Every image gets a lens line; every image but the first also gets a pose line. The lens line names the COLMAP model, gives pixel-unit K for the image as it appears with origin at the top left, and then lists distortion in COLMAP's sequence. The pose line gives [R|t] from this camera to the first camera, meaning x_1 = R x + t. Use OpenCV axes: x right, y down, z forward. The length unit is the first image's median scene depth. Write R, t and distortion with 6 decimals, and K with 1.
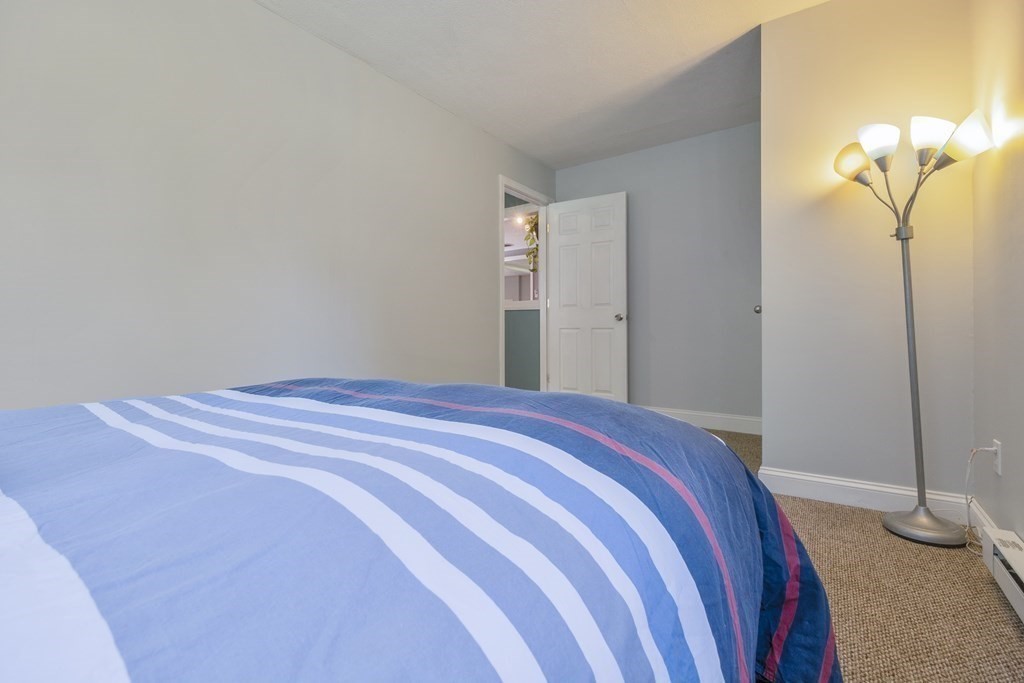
lens RADIAL K [[436.3, 0, 515.2], [0, 436.3, 327.7], [0, 0, 1]] dist [-0.000139, -0.000059]
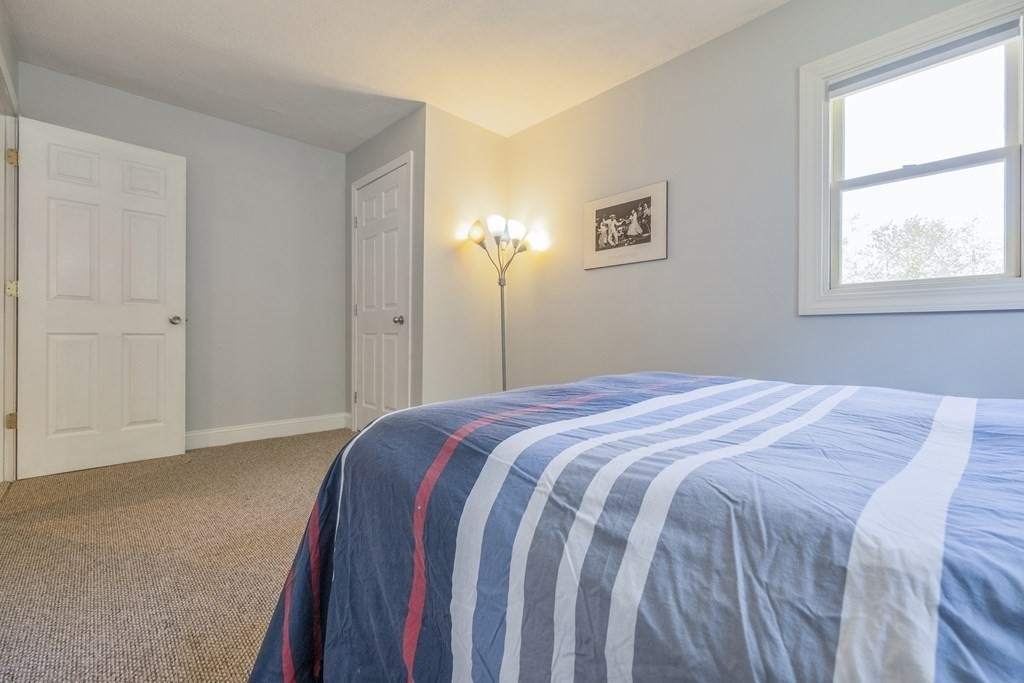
lens RADIAL K [[419.4, 0, 512.0], [0, 419.4, 341.5], [0, 0, 1]] dist [0.000342, 0.000057]
pose [[0.218648, -0.002952, 0.975799, -0.664590], [-0.003759, 0.999985, 0.003867, 0.017475], [-0.975797, -0.004513, 0.218633, 0.501666]]
